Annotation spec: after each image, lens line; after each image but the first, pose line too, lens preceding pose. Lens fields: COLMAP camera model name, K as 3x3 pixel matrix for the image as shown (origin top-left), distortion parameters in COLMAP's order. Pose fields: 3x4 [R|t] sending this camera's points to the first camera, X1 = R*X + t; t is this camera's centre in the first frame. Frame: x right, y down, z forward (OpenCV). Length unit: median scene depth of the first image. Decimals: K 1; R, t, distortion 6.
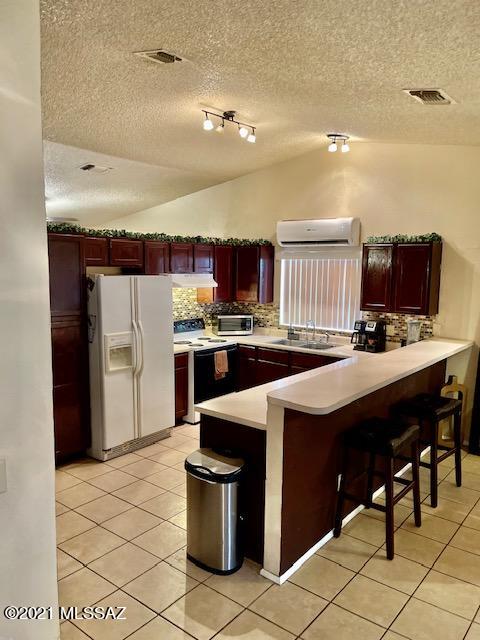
lens RADIAL K [[491.1, 0, 241.0], [0, 491.1, 323.6], [0, 0, 1]] dist [0.071027, -0.089120]
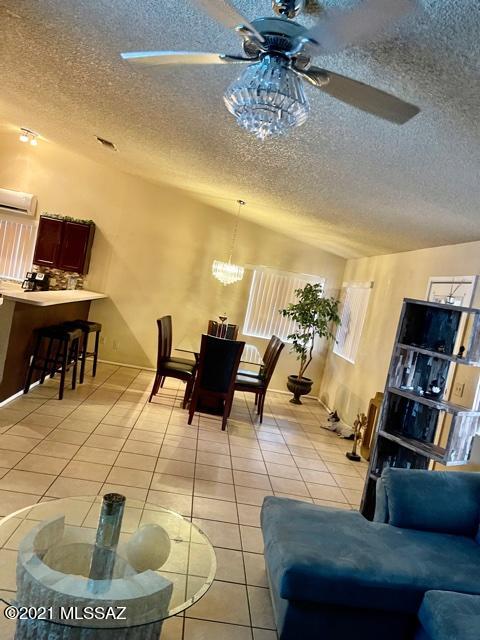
lens RADIAL K [[491.1, 0, 241.0], [0, 491.1, 323.6], [0, 0, 1]] dist [0.071027, -0.089120]
pose [[0.728488, 0.078909, 0.680499, -0.266052], [-0.098191, 0.995115, -0.010276, 0.097514], [-0.677985, -0.059333, 0.732677, -0.411222]]
